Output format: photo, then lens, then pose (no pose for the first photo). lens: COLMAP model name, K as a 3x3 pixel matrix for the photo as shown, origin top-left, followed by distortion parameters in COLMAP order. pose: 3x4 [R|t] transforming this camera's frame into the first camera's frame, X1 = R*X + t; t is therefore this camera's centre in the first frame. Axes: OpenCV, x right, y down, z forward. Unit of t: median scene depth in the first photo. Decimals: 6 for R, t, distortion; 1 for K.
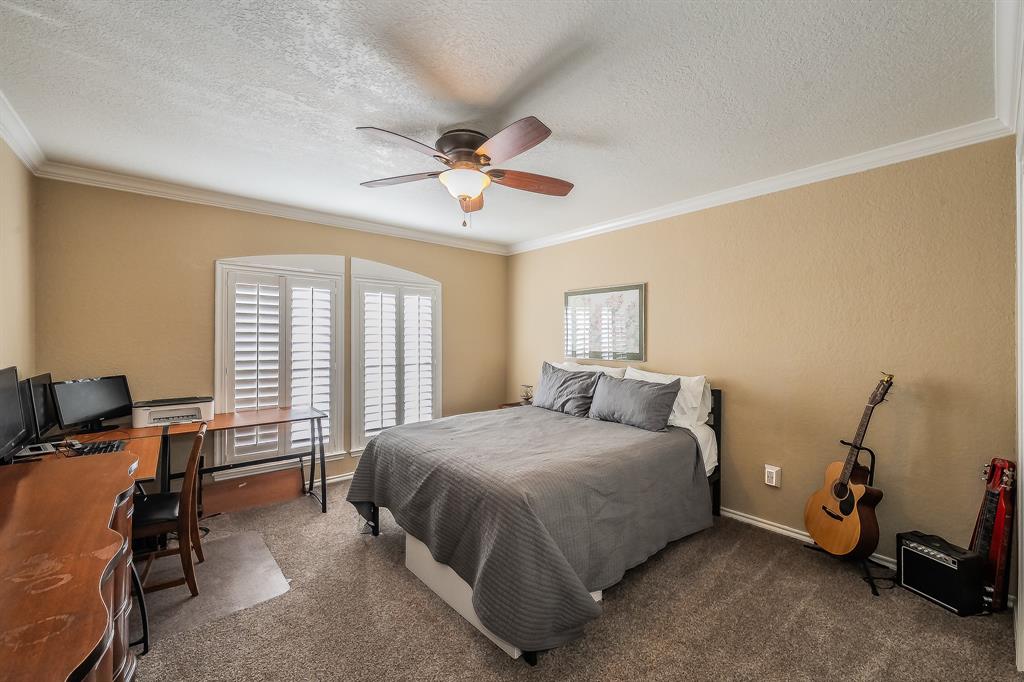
lens RADIAL K [[410.9, 0, 510.9], [0, 410.9, 338.9], [0, 0, 1]] dist [-0.004140, -0.000354]
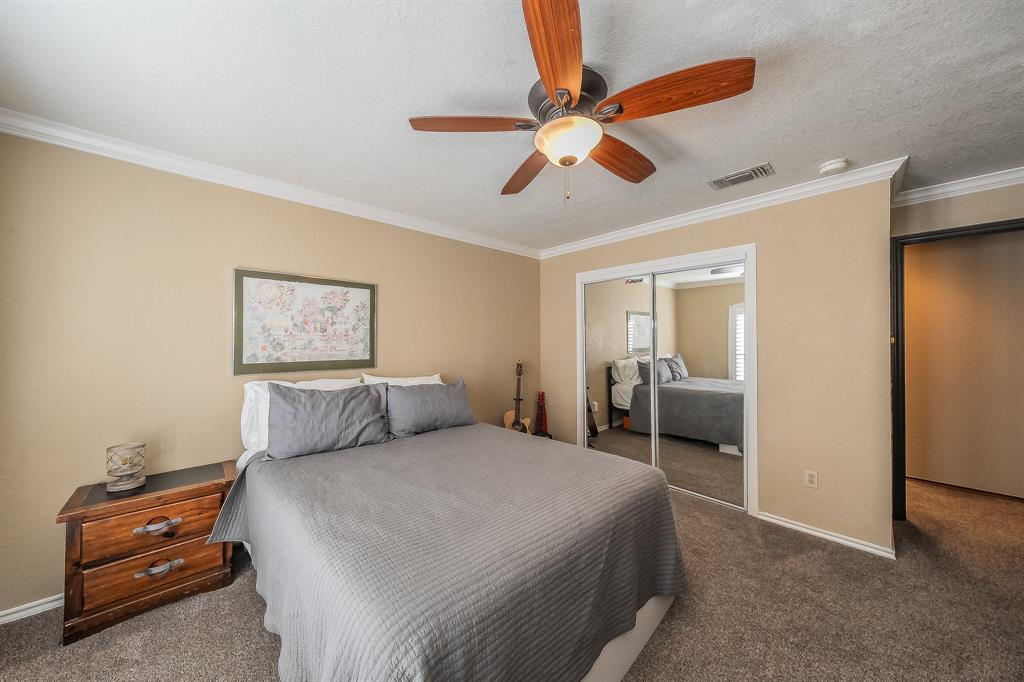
lens RADIAL K [[353.4, 0, 512.5], [0, 353.4, 337.7], [0, 0, 1]] dist [0.000803, 0.000045]
pose [[-0.069307, -0.000195, 0.997595, -0.501880], [-0.000672, 1.000000, 0.000149, -0.013570], [-0.997595, -0.000660, -0.069307, 0.739180]]
